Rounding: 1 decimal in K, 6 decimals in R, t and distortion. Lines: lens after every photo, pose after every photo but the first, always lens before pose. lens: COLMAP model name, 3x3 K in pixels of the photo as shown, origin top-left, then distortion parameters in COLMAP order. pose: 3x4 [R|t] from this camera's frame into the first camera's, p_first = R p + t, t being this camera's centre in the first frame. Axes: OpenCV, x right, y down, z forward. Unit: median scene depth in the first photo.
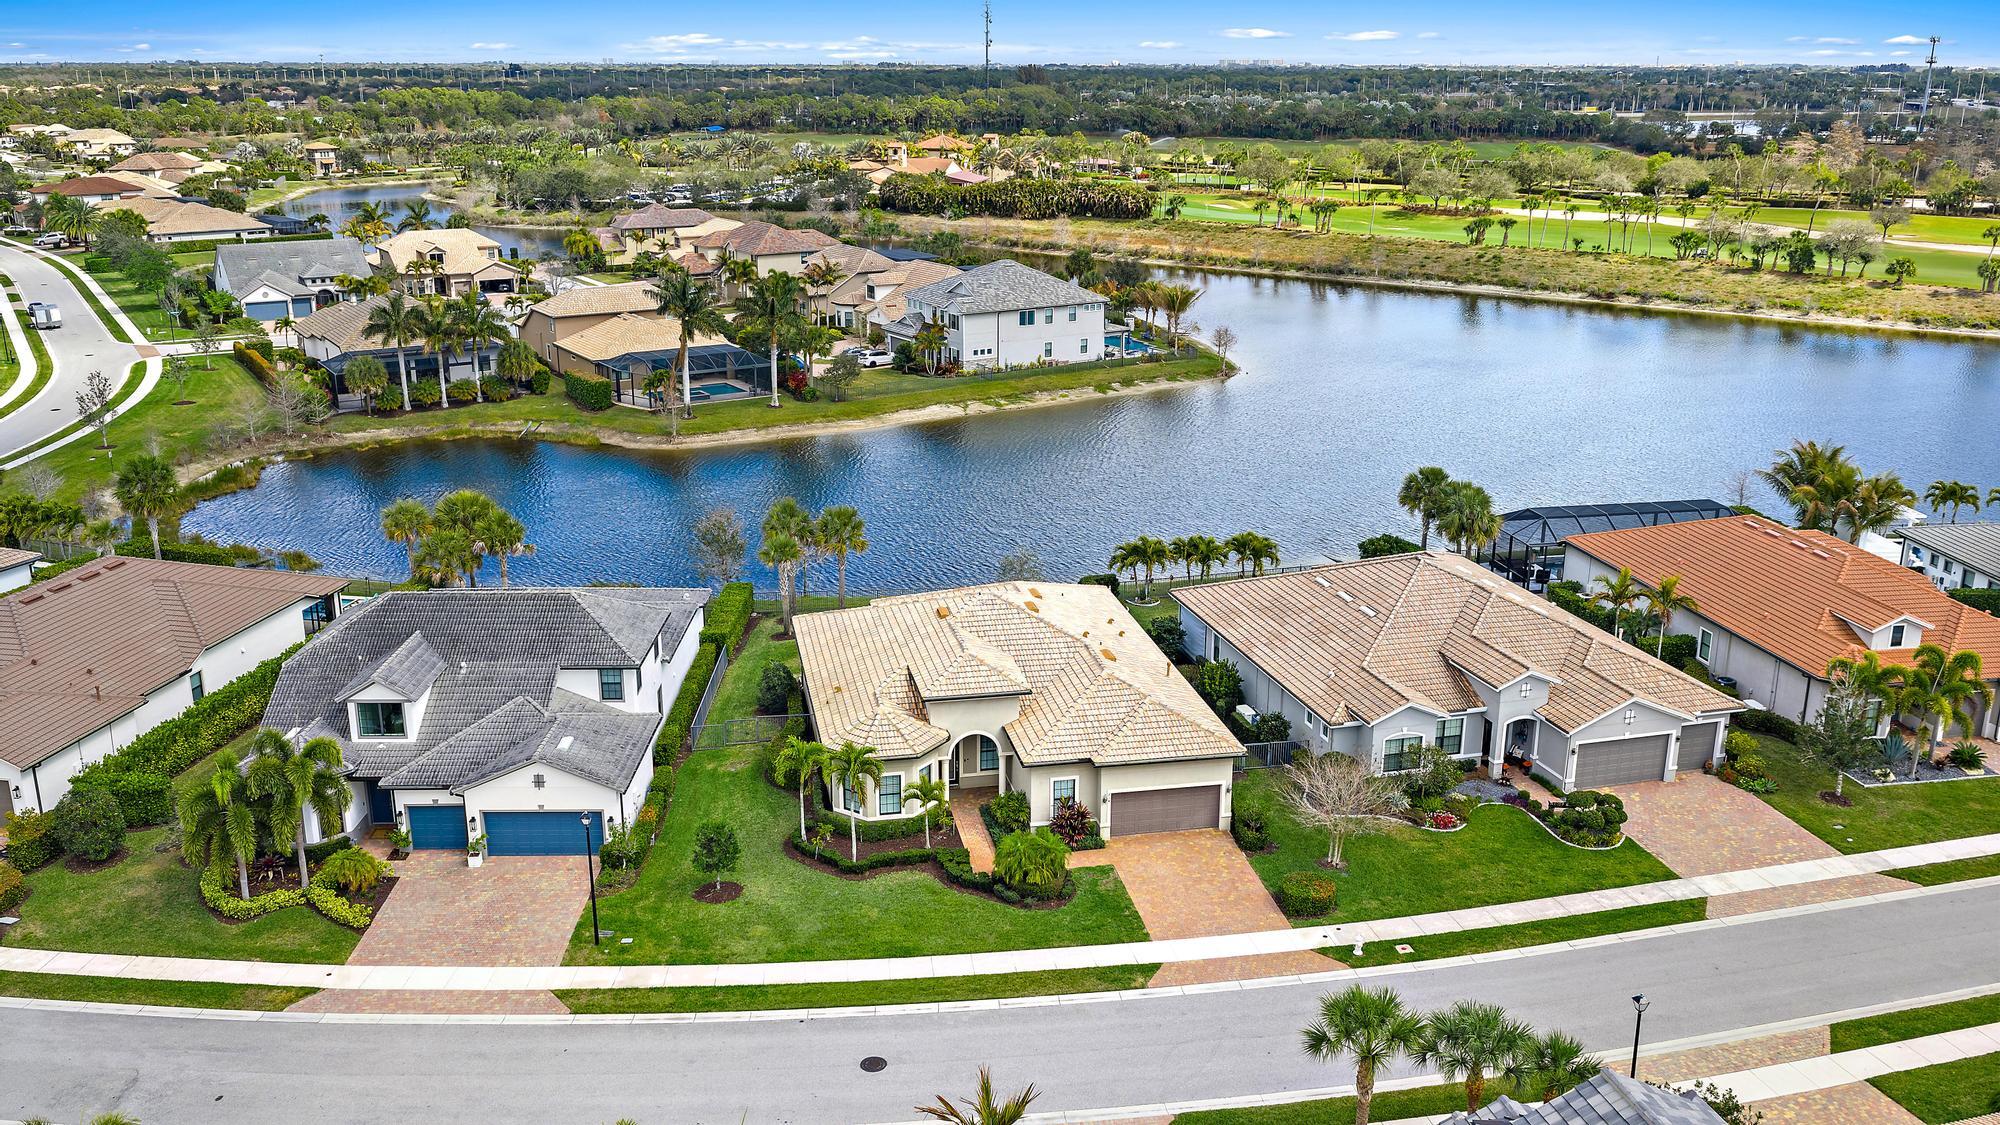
lens RADIAL K [[1584.8, 0, 988.6], [0, 1584.8, 566.0], [0, 0, 1]] dist [0.027585, -0.049593]
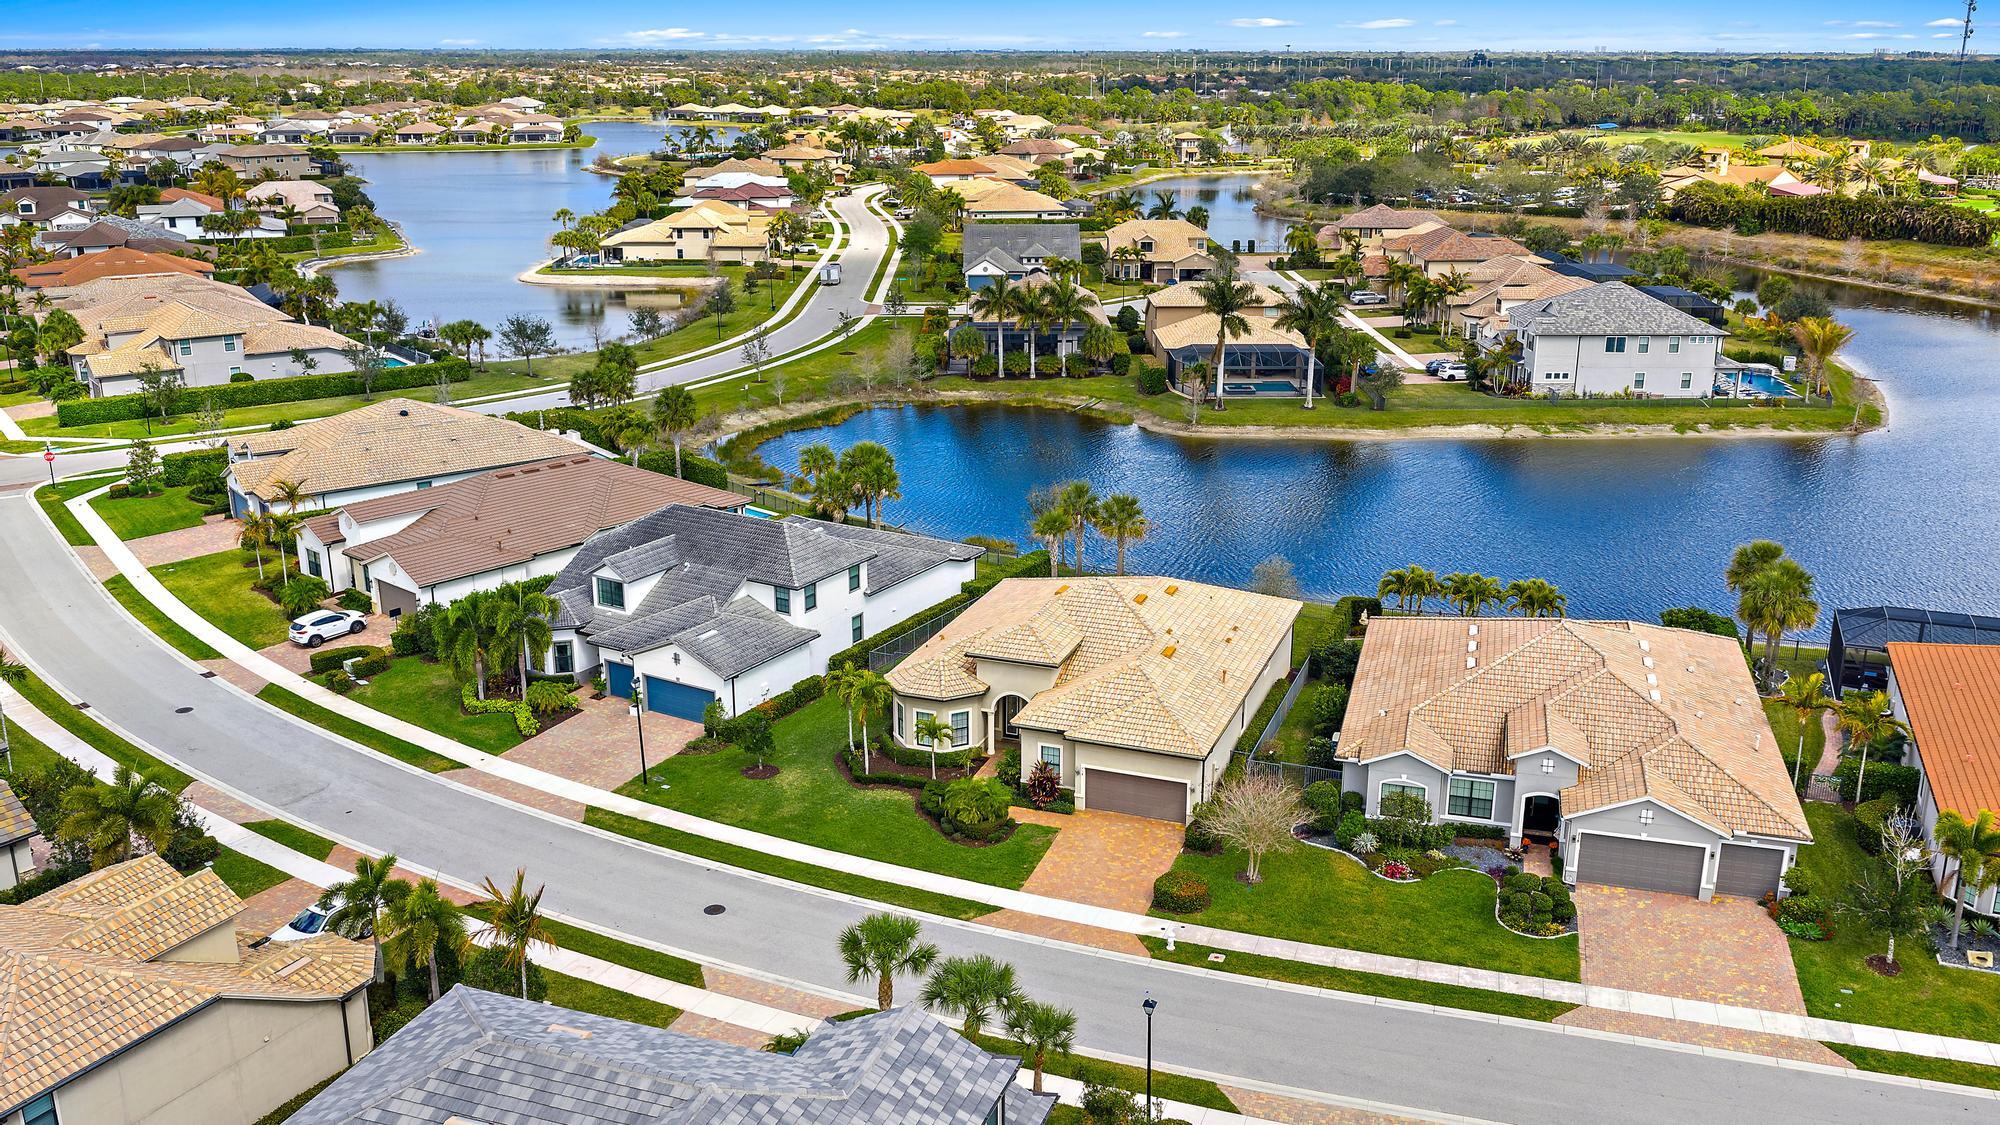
lens RADIAL K [[1584.8, 0, 988.6], [0, 1584.8, 566.0], [0, 0, 1]] dist [0.027585, -0.049593]
pose [[0.860495, 0.156049, -0.484972, 0.212828], [-0.154089, 0.987068, 0.044205, -0.013224], [0.485598, 0.036691, 0.873412, 0.000745]]
